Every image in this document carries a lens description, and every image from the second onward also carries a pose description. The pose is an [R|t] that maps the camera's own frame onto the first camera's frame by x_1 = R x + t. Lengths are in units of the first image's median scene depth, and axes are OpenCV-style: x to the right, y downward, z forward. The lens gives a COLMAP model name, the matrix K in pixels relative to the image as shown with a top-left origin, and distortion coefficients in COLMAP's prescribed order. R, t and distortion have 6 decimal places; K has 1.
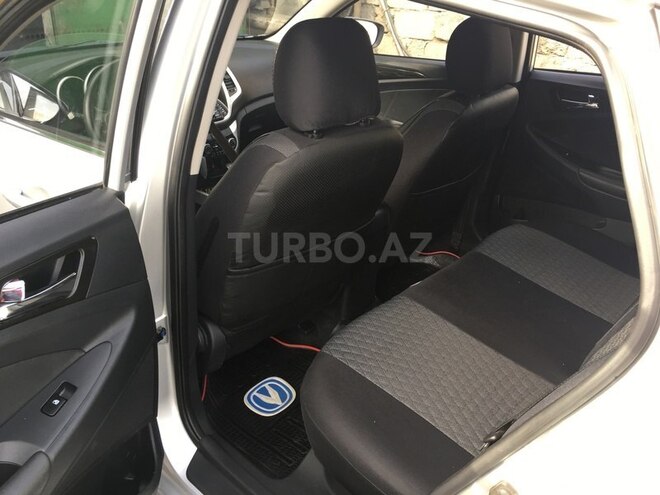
lens RADIAL K [[559.4, 0, 330.0], [0, 559.4, 247.5], [0, 0, 1]] dist [0.087236, -0.111376]
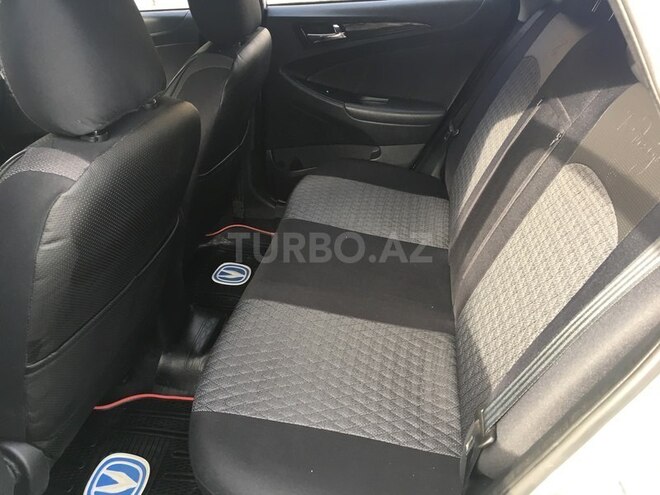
lens RADIAL K [[559.4, 0, 330.0], [0, 559.4, 247.5], [0, 0, 1]] dist [0.087236, -0.111376]
pose [[0.840452, -0.325331, 0.433359, -0.119115], [0.289974, 0.945599, 0.147506, -0.083612], [-0.457772, 0.001691, 0.889068, 0.234102]]
